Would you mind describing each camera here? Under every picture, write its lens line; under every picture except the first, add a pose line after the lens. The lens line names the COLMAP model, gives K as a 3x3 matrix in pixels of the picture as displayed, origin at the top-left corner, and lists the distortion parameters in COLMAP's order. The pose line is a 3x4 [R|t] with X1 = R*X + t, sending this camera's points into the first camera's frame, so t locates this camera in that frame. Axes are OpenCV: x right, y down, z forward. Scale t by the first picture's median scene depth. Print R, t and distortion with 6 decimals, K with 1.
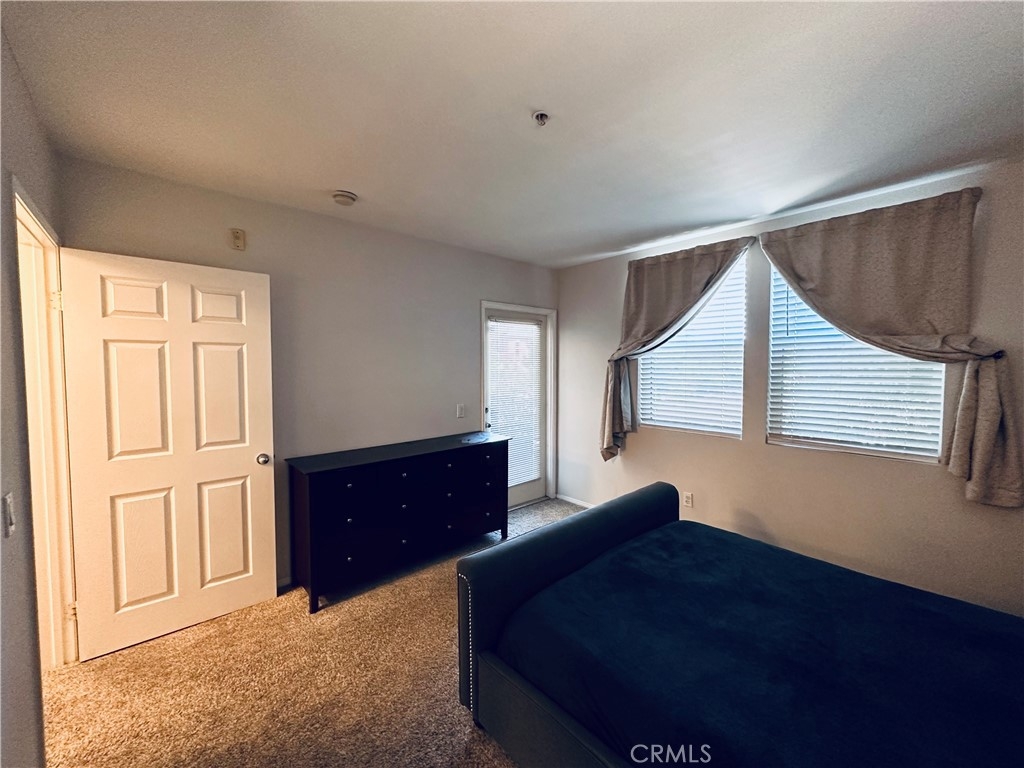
lens RADIAL K [[407.2, 0, 511.5], [0, 407.2, 385.1], [0, 0, 1]] dist [0.003598, 0.000460]
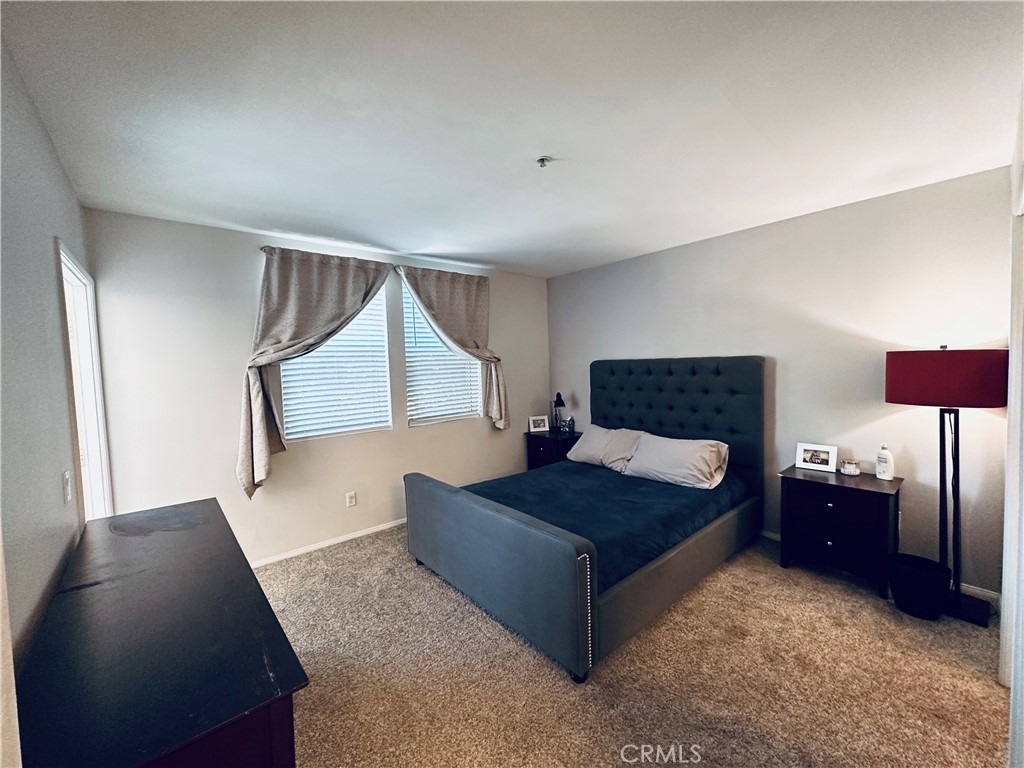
lens RADIAL K [[407.2, 0, 510.0], [0, 407.2, 380.3], [0, 0, 1]] dist [0.003598, 0.000460]
pose [[0.016708, -0.044508, 0.998869, -0.695609], [0.088089, 0.995190, 0.042871, -0.034091], [-0.995972, 0.087273, 0.020548, 0.671887]]
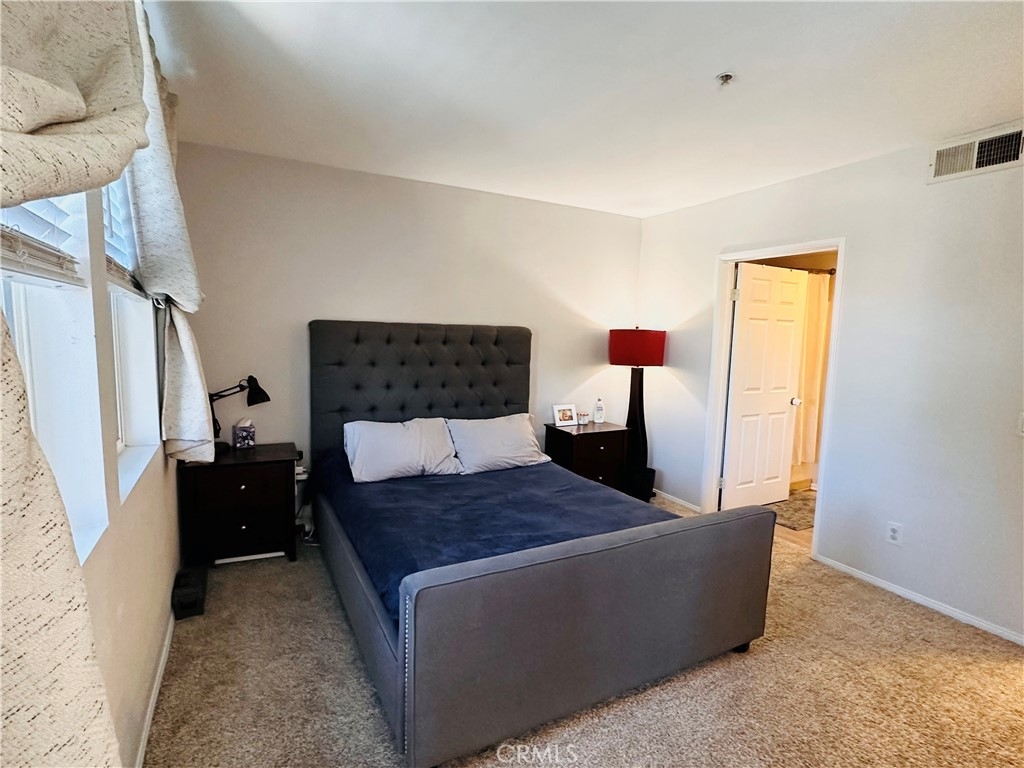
lens RADIAL K [[512.1, 0, 508.7], [0, 512.1, 385.0], [0, 0, 1]] dist [0.023466, 0.000858]
pose [[-0.970051, -0.055067, 0.236579, 0.153223], [-0.016376, 0.986574, 0.162493, -0.064648], [-0.242351, 0.153752, -0.957928, 1.446699]]
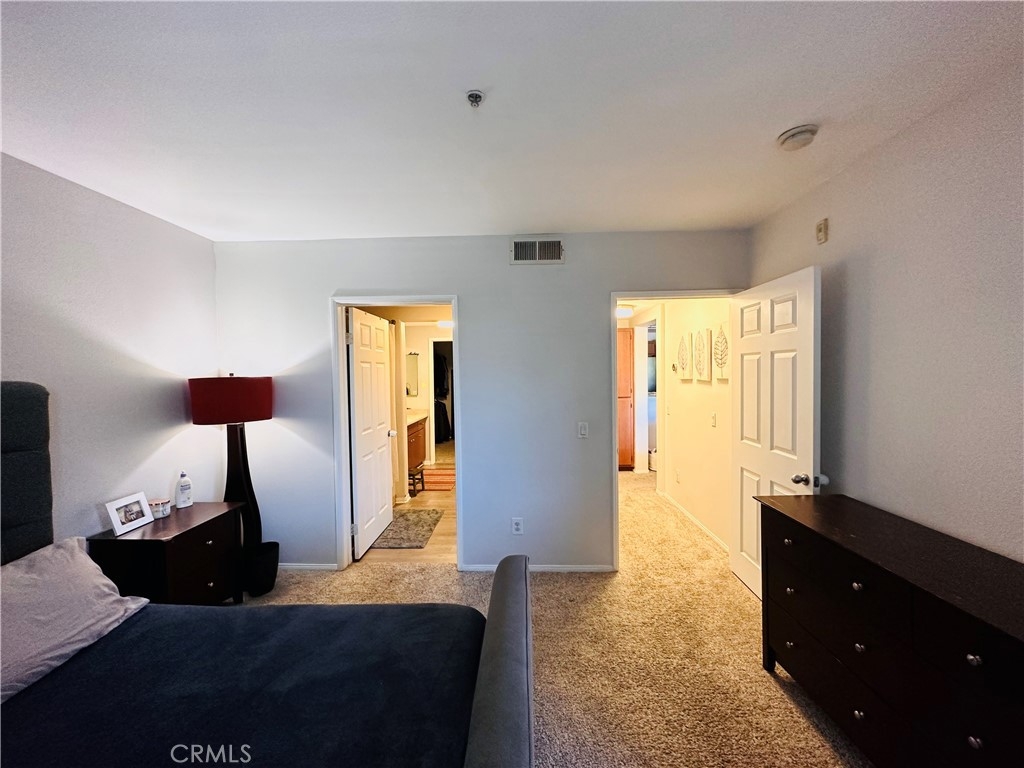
lens RADIAL K [[407.2, 0, 510.4], [0, 407.2, 384.9], [0, 0, 1]] dist [0.003598, 0.000460]
pose [[-0.697116, 0.028610, -0.716388, 0.396545], [-0.031272, 0.997039, 0.070249, -0.055315], [0.716276, 0.071374, -0.694157, 1.006527]]
